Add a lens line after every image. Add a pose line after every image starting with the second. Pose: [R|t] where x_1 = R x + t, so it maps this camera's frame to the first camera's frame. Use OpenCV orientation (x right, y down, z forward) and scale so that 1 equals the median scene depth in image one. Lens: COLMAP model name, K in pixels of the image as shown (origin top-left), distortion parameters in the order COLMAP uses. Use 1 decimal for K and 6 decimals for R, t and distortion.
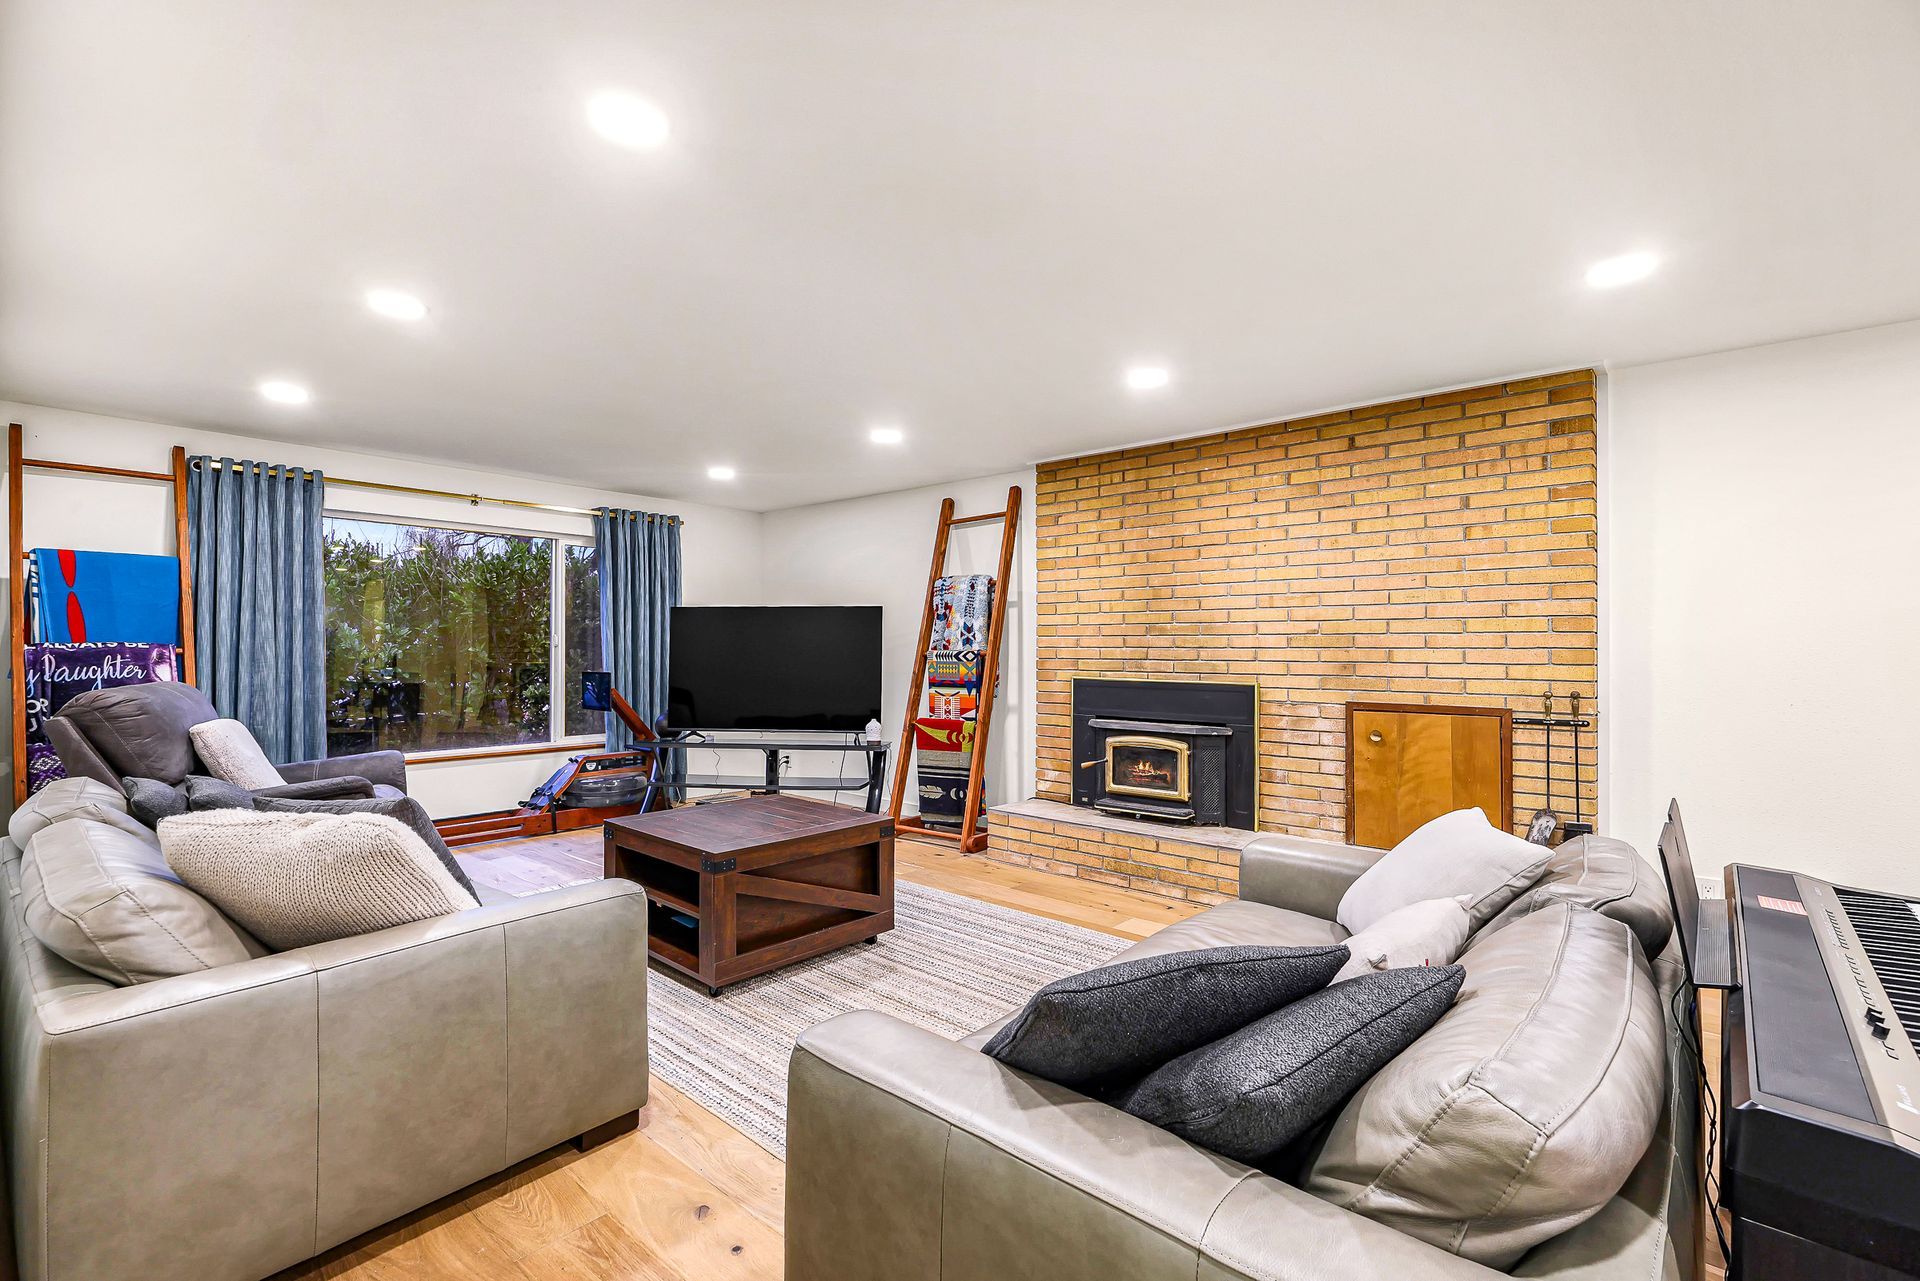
lens RADIAL K [[853.9, 0, 963.3], [0, 853.9, 631.9], [0, 0, 1]] dist [0.004336, 0.000226]
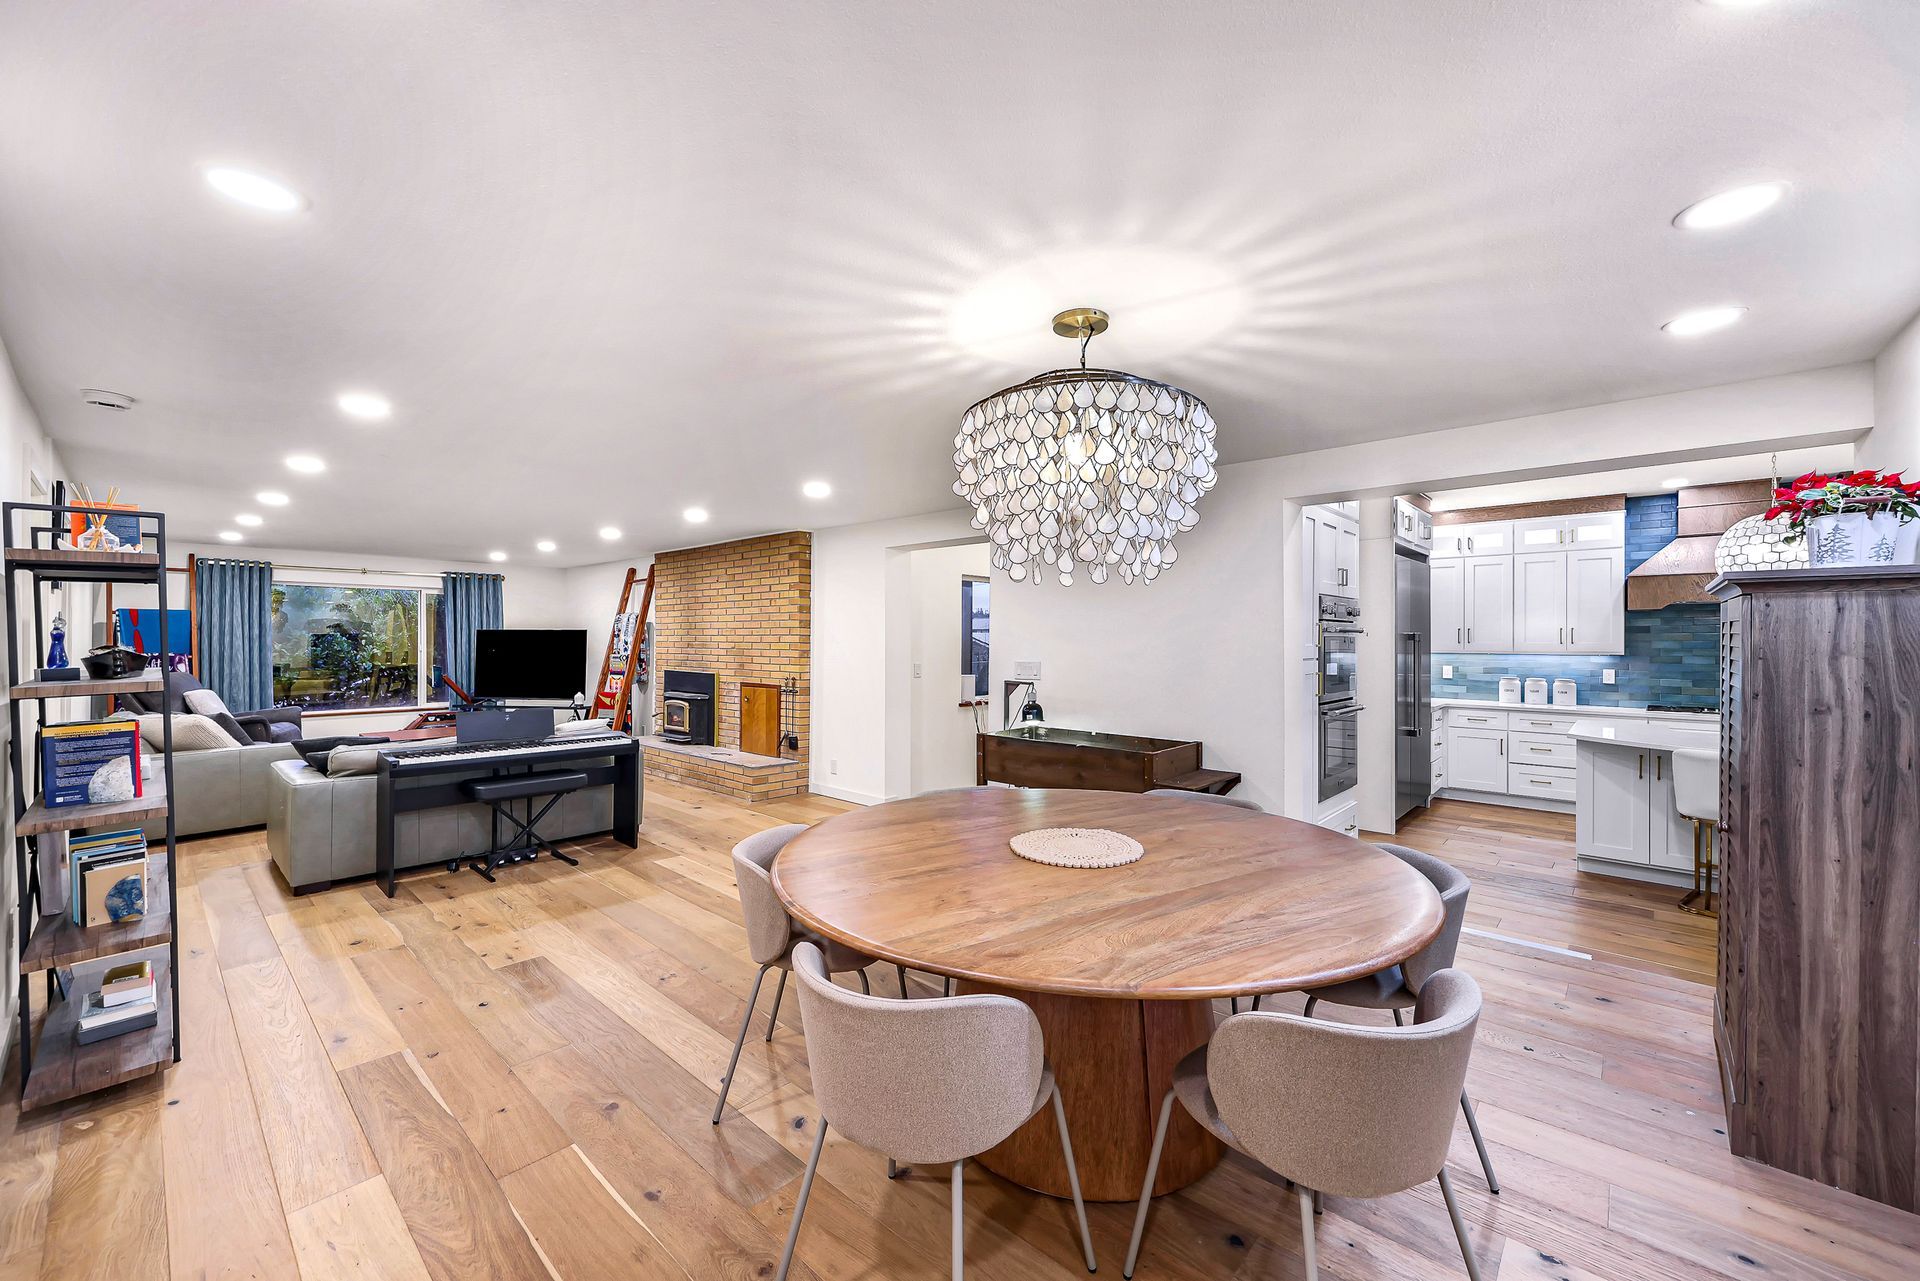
lens RADIAL K [[752.7, 0, 956.8], [0, 752.7, 628.2], [0, 0, 1]] dist [0.000080, 0.000048]
pose [[0.999815, -0.000896, -0.019213, 0.877468], [0.000964, 0.999993, 0.003511, -0.047040], [0.019209, -0.003529, 0.999809, -0.700451]]
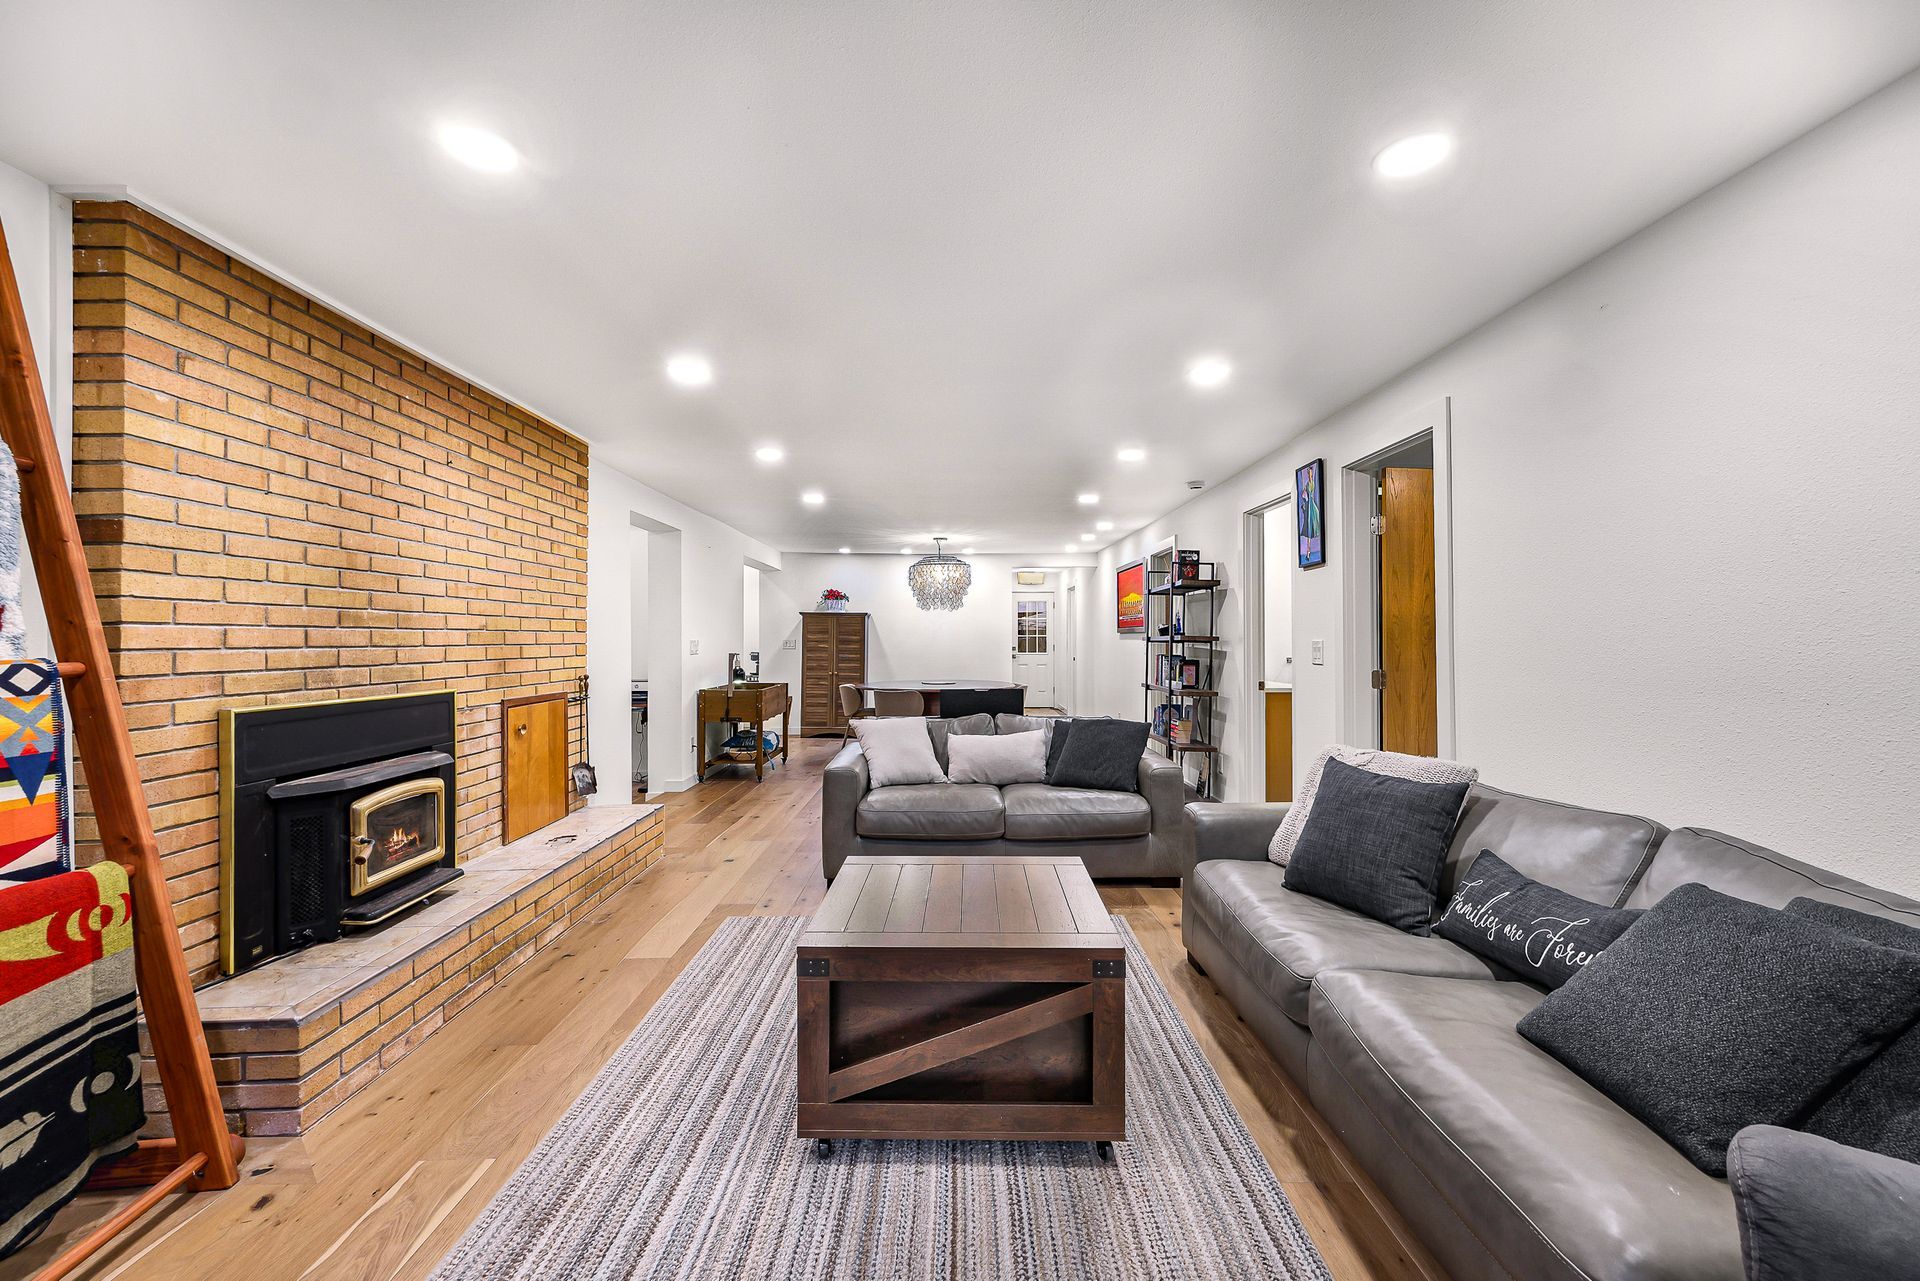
lens RADIAL K [[853.9, 0, 969.4], [0, 853.9, 643.6], [0, 0, 1]] dist [0.004336, 0.000226]
pose [[-0.670782, -0.003294, 0.741647, -0.551533], [-0.010903, 0.999926, -0.005420, 0.014533], [-0.741574, -0.011722, -0.670769, 1.101504]]
